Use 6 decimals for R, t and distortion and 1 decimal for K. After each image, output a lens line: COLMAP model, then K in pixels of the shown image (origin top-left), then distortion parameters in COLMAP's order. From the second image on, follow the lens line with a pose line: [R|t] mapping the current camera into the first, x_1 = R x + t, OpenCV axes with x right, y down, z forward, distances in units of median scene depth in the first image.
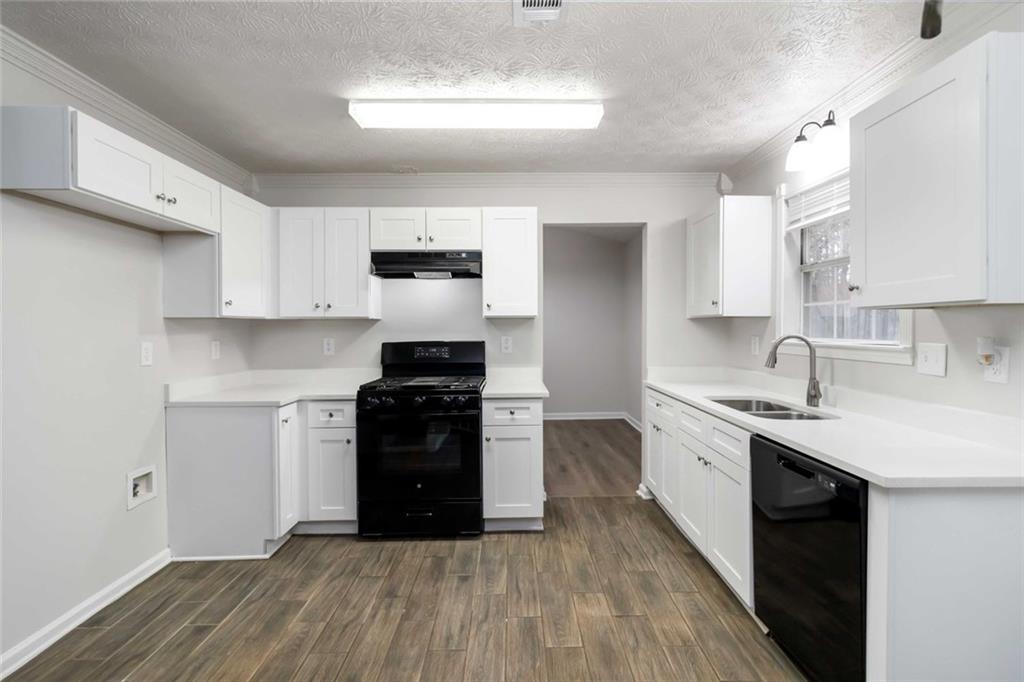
lens RADIAL K [[491.2, 0, 517.7], [0, 491.2, 328.9], [0, 0, 1]] dist [-0.001652, -0.000240]
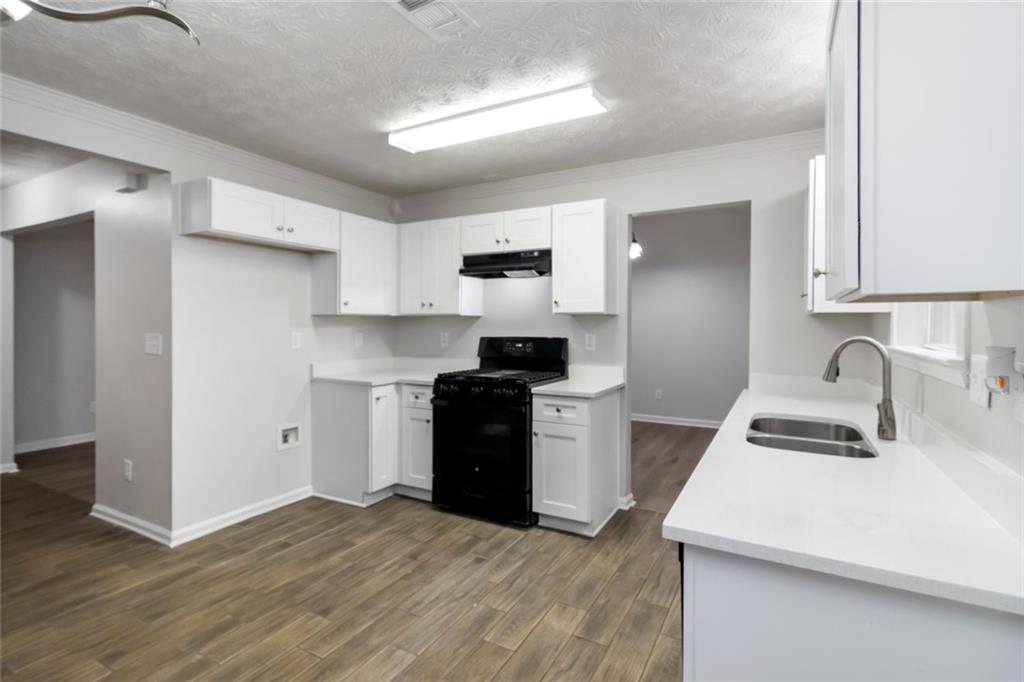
lens RADIAL K [[490.0, 0, 513.0], [0, 490.0, 322.1], [0, 0, 1]] dist [-0.000426, -0.000218]
pose [[0.864296, 0.006485, -0.502942, 0.425092], [-0.009450, 0.999950, -0.003346, -0.003626], [0.502895, 0.007644, 0.864314, 0.102848]]
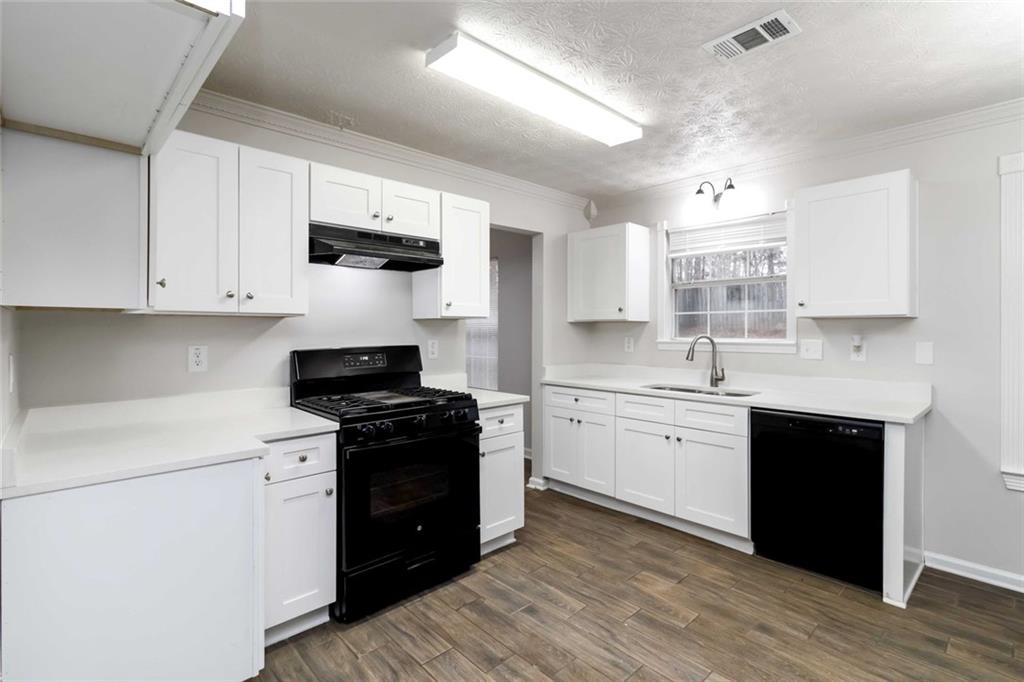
lens RADIAL K [[489.9, 0, 523.5], [0, 489.9, 324.9], [0, 0, 1]] dist [-0.000544, -0.000299]
pose [[0.730507, 0.009274, 0.682842, -0.642649], [-0.001060, 0.999922, -0.012446, -0.000475], [-0.682904, 0.008368, 0.730460, 0.310226]]
